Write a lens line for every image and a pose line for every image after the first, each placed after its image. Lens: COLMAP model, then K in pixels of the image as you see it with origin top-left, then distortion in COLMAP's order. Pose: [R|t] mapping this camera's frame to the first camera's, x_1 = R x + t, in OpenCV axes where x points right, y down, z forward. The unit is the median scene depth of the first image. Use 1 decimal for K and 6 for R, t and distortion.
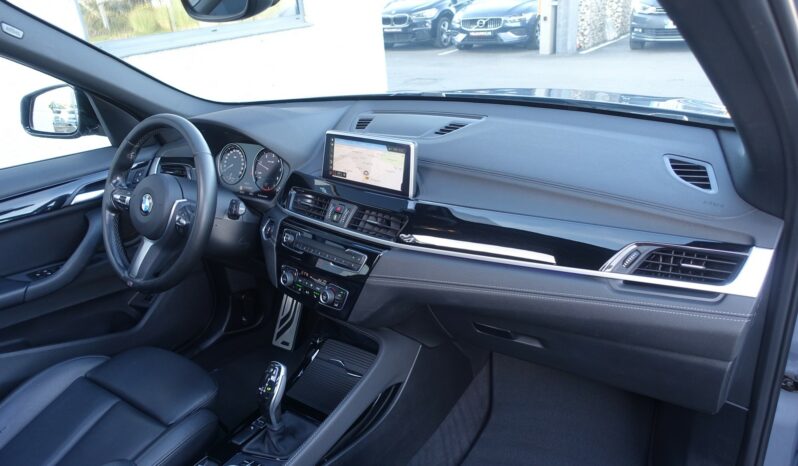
lens RADIAL K [[545.6, 0, 399.0], [0, 545.6, 233.0], [0, 0, 1]] dist [-0.003027, -0.001475]
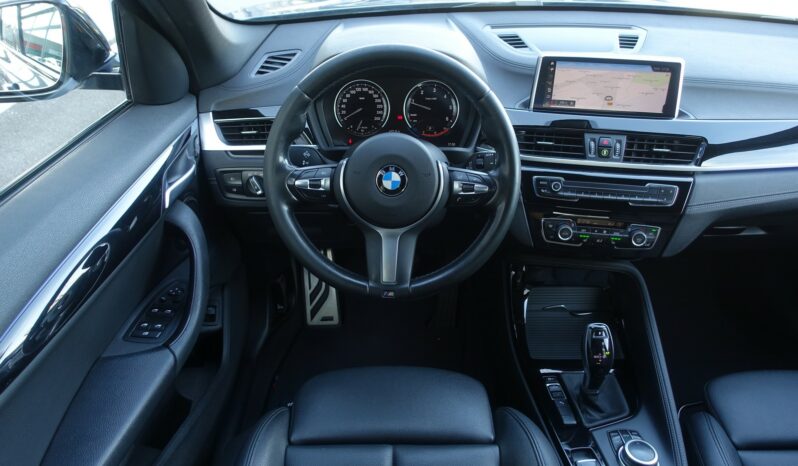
lens RADIAL K [[545.6, 0, 399.0], [0, 545.6, 233.0], [0, 0, 1]] dist [-0.003027, -0.001475]
pose [[0.816453, -0.245643, 0.522556, -0.856568], [0.156653, 0.965286, 0.209003, -0.135703], [-0.555756, -0.088781, 0.826591, 0.420334]]
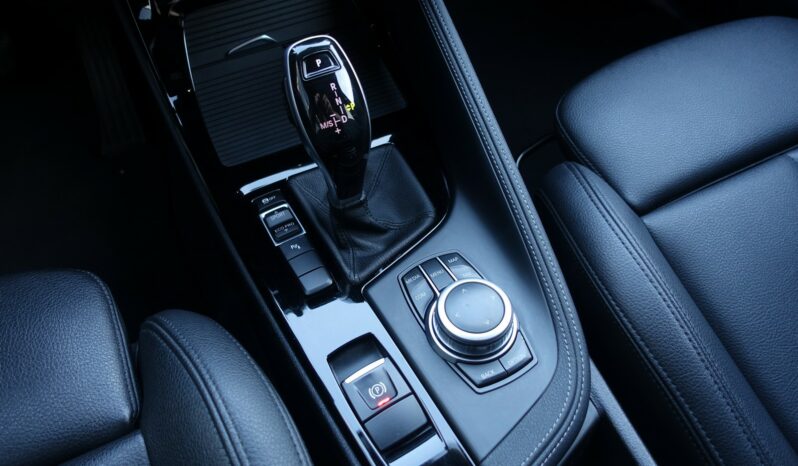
lens RADIAL K [[545.6, 0, 399.0], [0, 545.6, 233.0], [0, 0, 1]] dist [-0.003027, -0.001475]
pose [[0.495633, -0.669317, 0.553500, -0.432137], [0.310966, 0.731787, 0.606455, 0.126586], [-0.810955, -0.128460, 0.570833, 0.689241]]
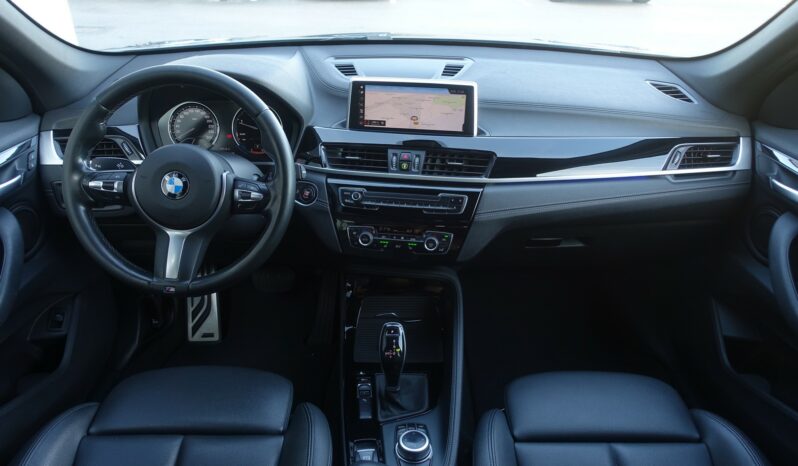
lens RADIAL K [[545.6, 0, 399.0], [0, 545.6, 233.0], [0, 0, 1]] dist [-0.003027, -0.001475]
pose [[0.814430, -0.202726, 0.543697, -0.653738], [0.155573, 0.978968, 0.131983, -0.040431], [-0.559018, -0.022906, 0.828839, 0.186370]]
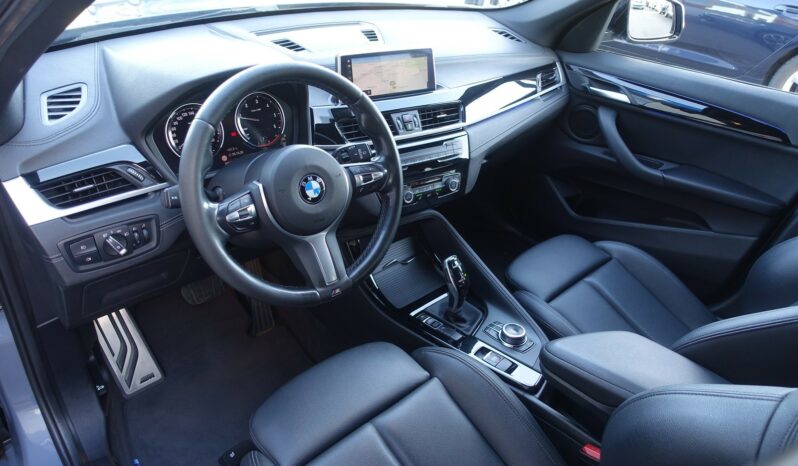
lens RADIAL K [[545.6, 0, 399.0], [0, 545.6, 233.0], [0, 0, 1]] dist [-0.003027, -0.001475]
pose [[0.208727, -0.441953, 0.872417, -1.136990], [0.281120, 0.881530, 0.379312, -0.253991], [-0.936699, 0.166081, 0.308240, 0.686396]]
